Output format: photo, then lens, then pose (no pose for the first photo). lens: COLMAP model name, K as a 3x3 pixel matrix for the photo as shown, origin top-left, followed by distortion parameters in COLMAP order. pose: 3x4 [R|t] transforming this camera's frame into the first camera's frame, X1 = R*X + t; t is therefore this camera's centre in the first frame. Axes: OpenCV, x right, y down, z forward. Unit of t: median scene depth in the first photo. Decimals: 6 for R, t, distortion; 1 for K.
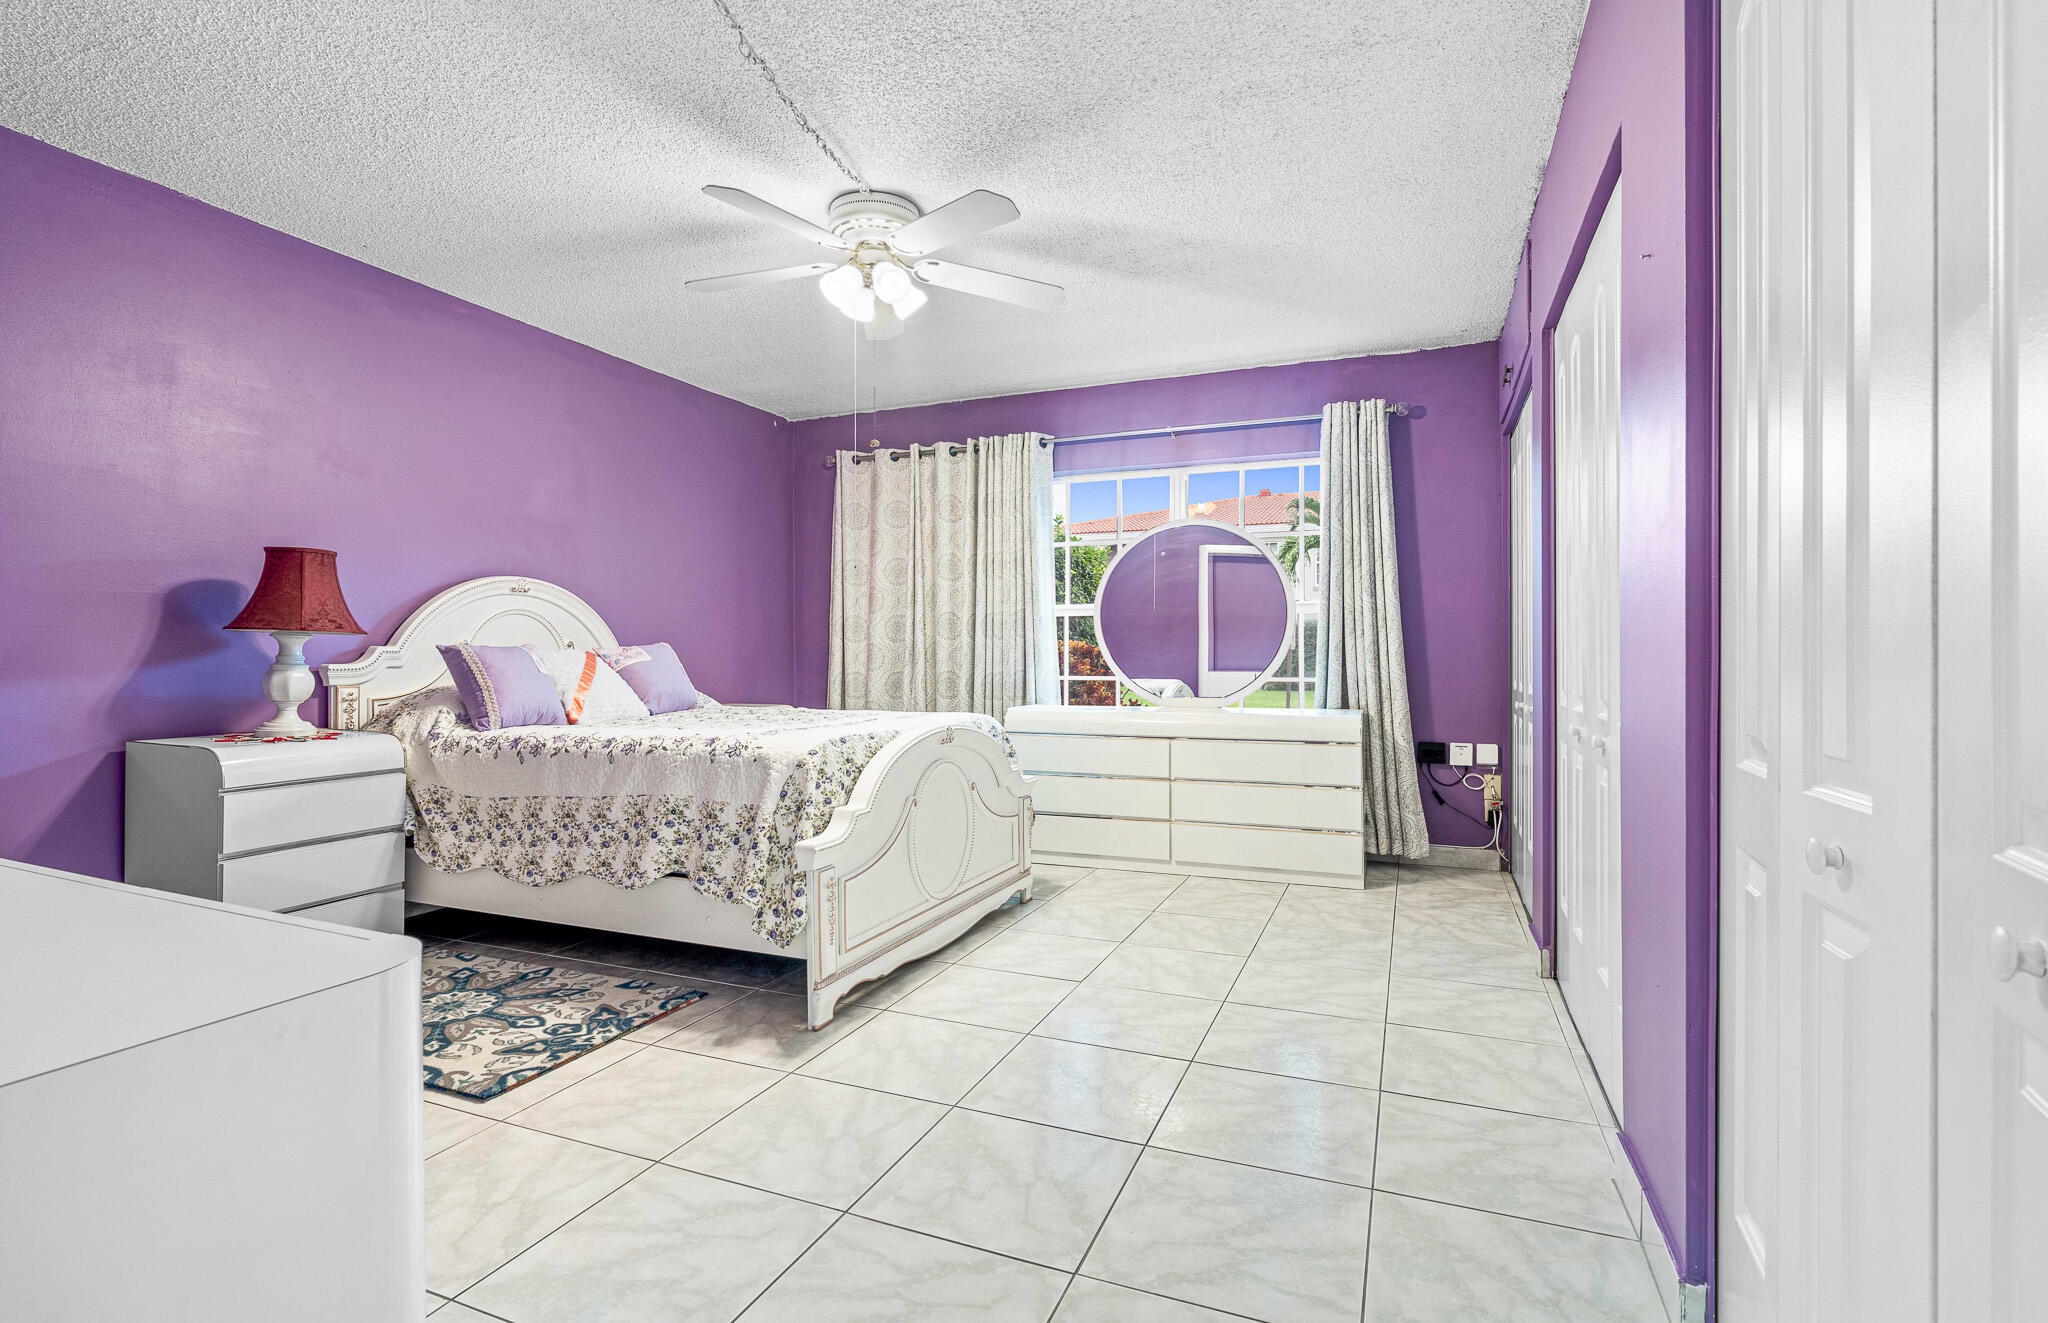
lens RADIAL K [[953.5, 0, 1024.0], [0, 953.5, 661.5], [0, 0, 1]] dist [-0.000274, -0.000032]
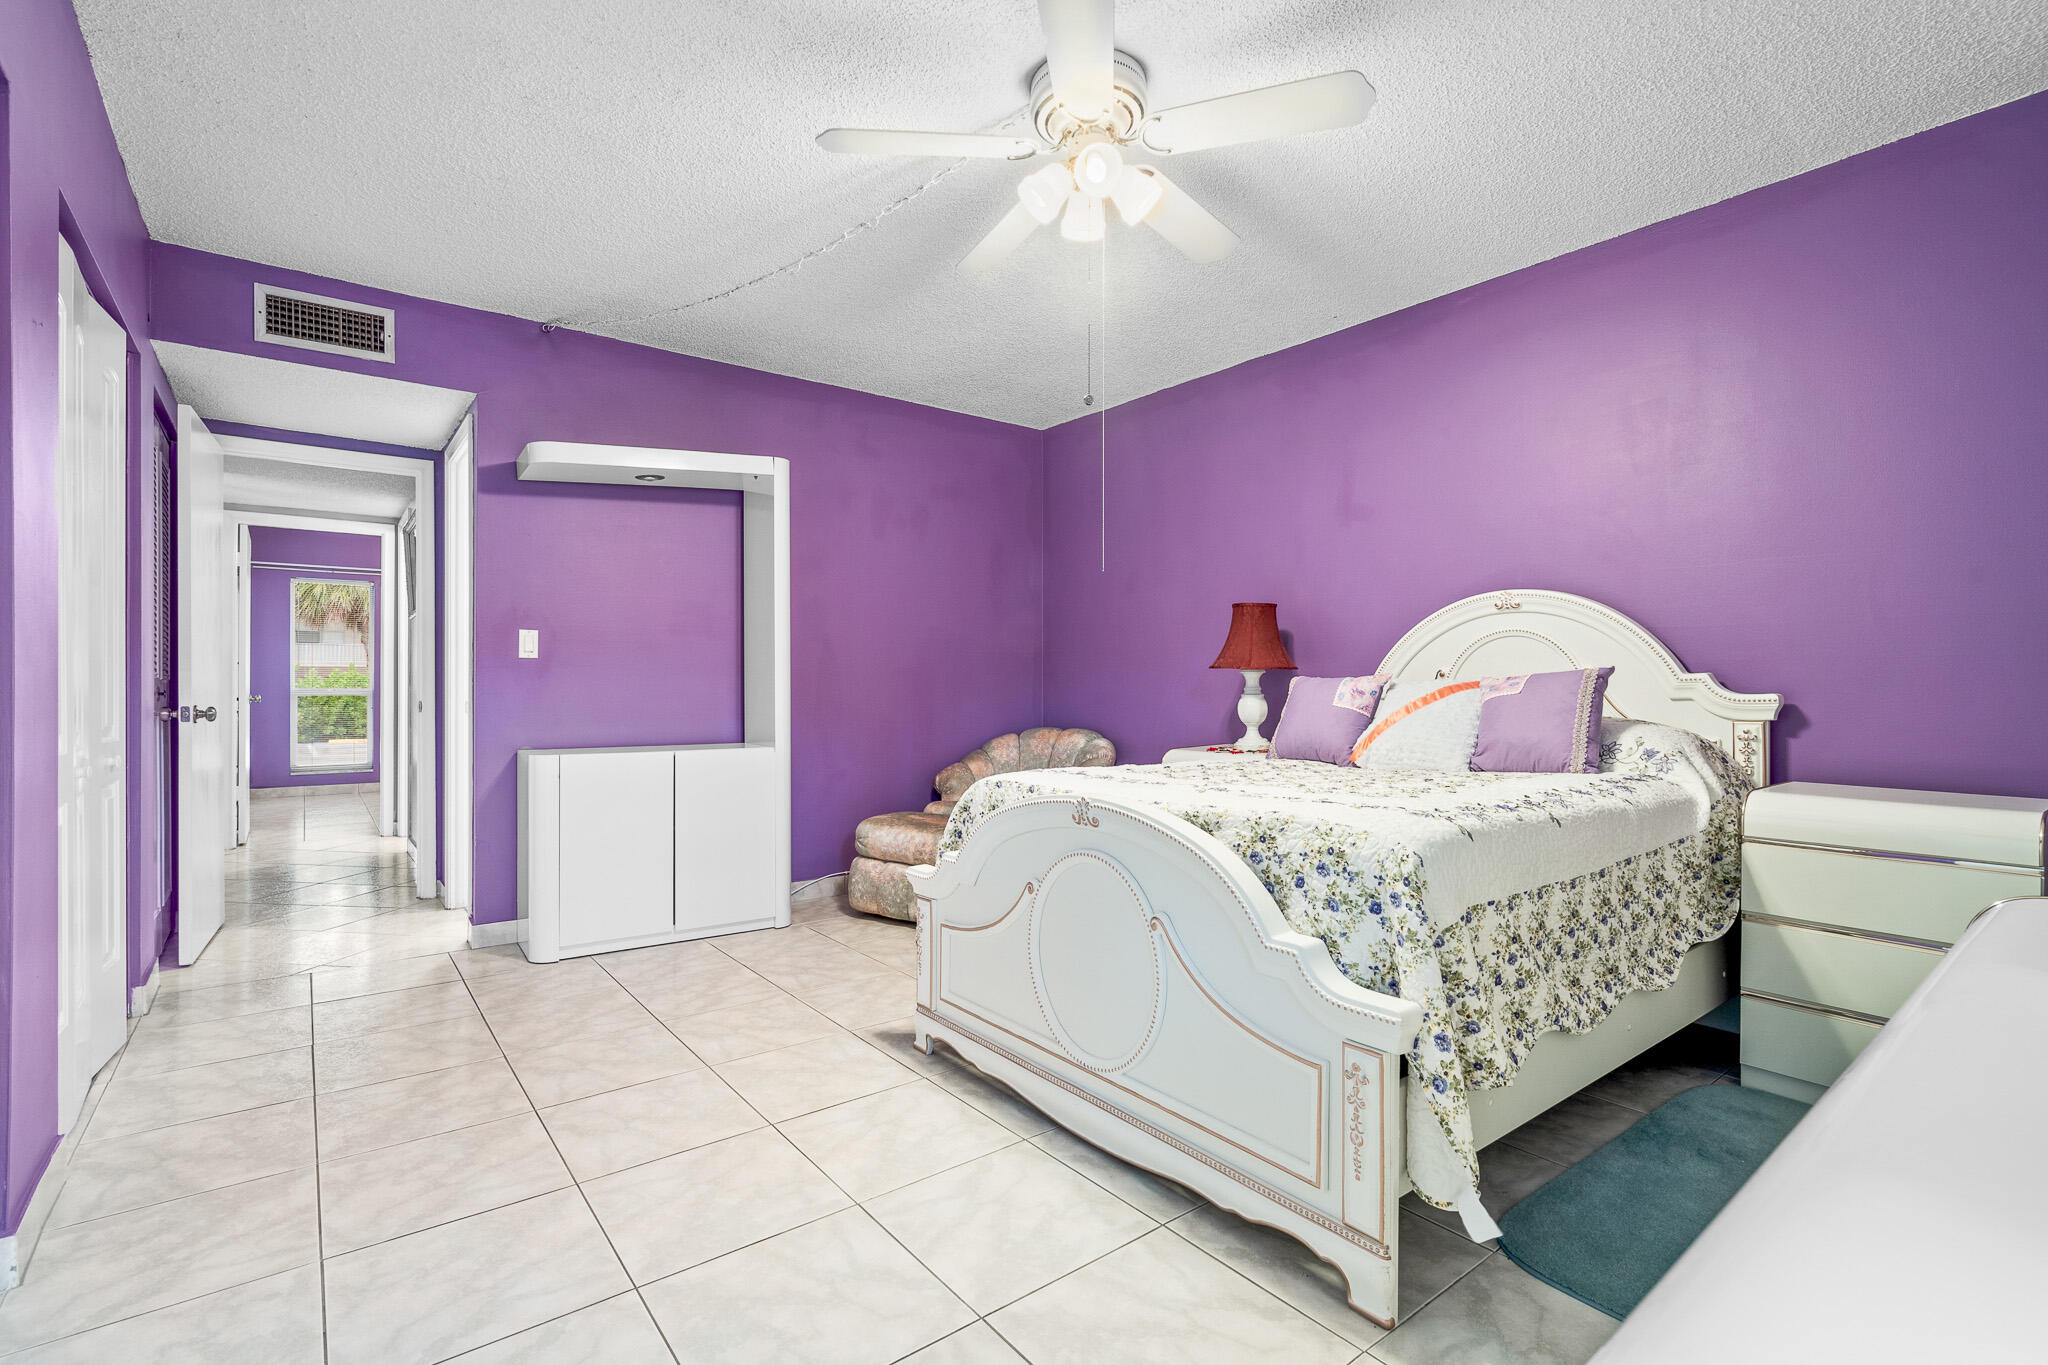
lens RADIAL K [[1072.7, 0, 1024.0], [0, 1072.7, 682.5], [0, 0, 1]] dist [-0.001624, 0.000034]
pose [[-0.548382, 0.006347, -0.836204, 0.612433], [-0.001650, 0.999961, 0.008672, -0.022238], [0.836227, 0.006135, -0.548350, 1.517755]]
